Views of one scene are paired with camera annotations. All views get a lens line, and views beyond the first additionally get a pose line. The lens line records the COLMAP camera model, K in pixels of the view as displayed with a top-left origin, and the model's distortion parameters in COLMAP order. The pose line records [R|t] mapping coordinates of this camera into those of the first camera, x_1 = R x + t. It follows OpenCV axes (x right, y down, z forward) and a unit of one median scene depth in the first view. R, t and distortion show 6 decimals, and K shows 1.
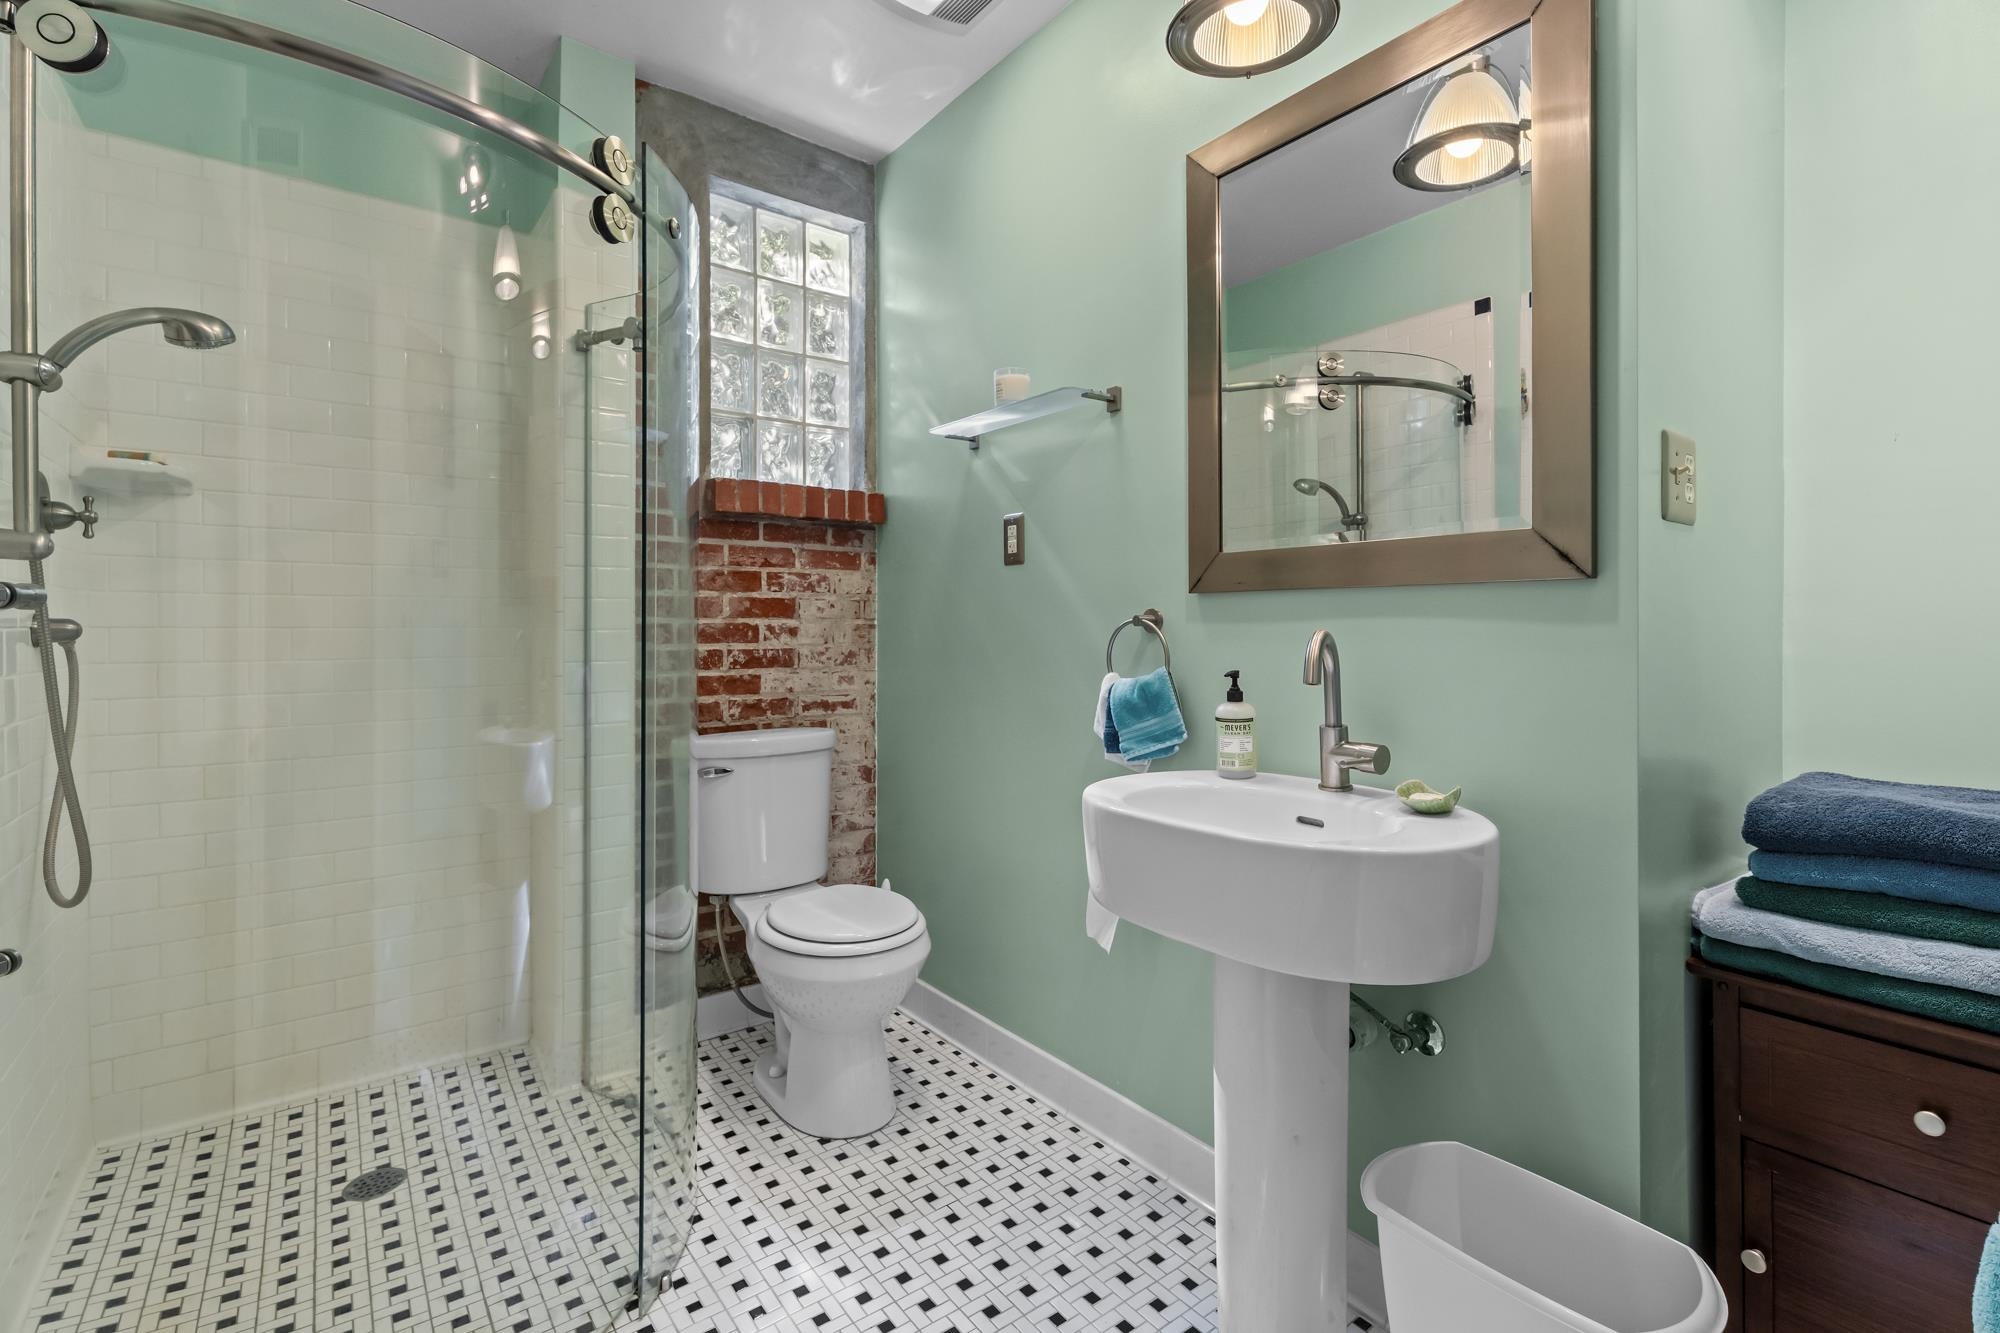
lens RADIAL K [[887.7, 0, 1011.9], [0, 887.7, 646.4], [0, 0, 1]] dist [0.002184, 0.000542]
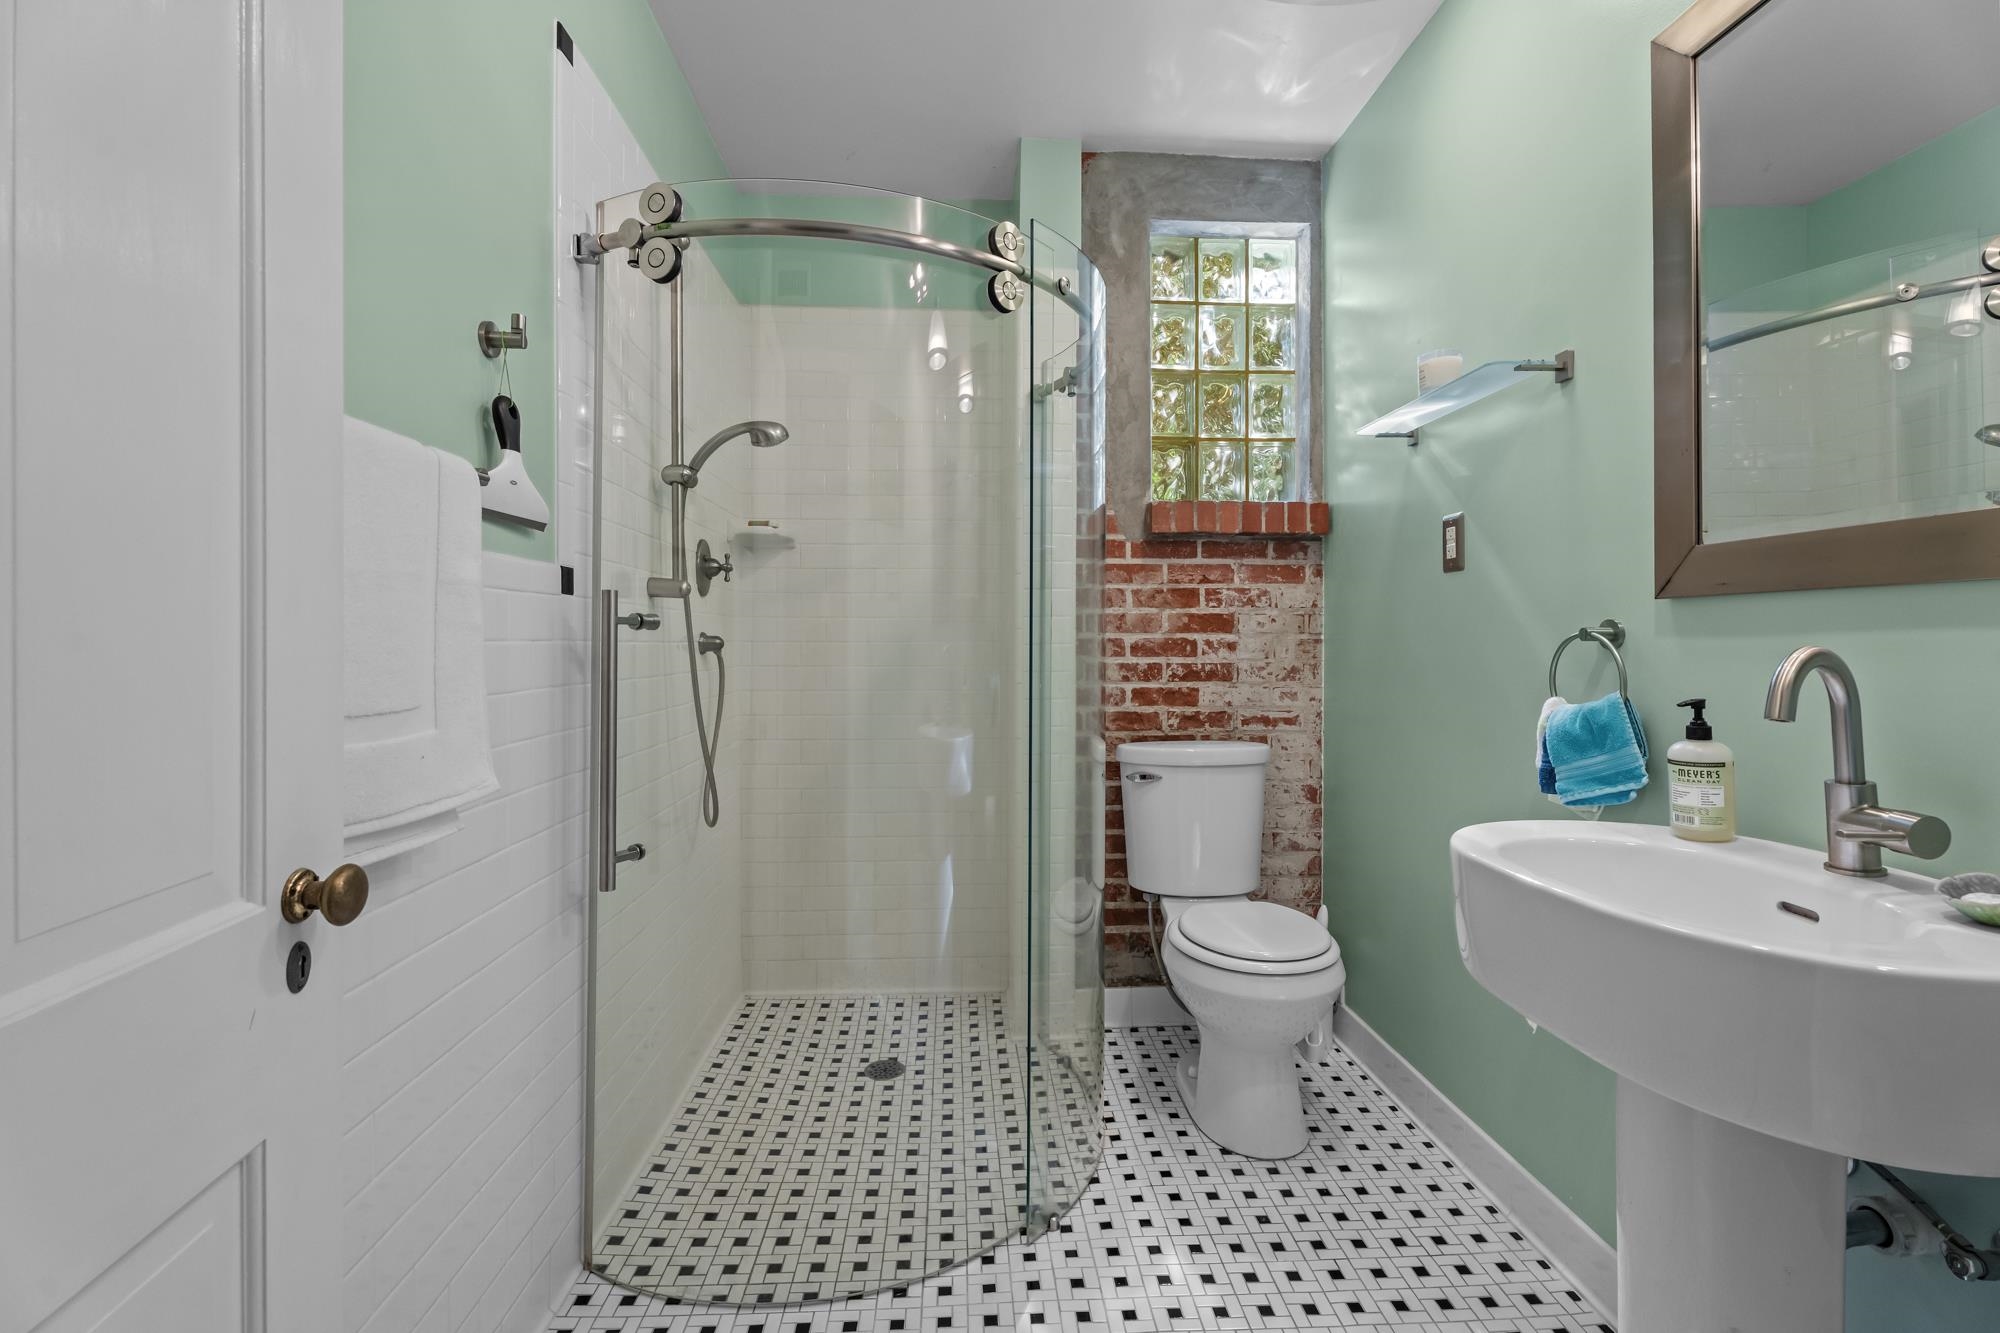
lens RADIAL K [[887.7, 0, 1018.7], [0, 887.7, 659.9], [0, 0, 1]] dist [0.002184, 0.000542]
pose [[0.827512, 0.012430, -0.561311, 0.160694], [-0.013331, 0.999908, 0.002488, -0.000435], [0.561290, 0.005424, 0.827601, 0.032449]]
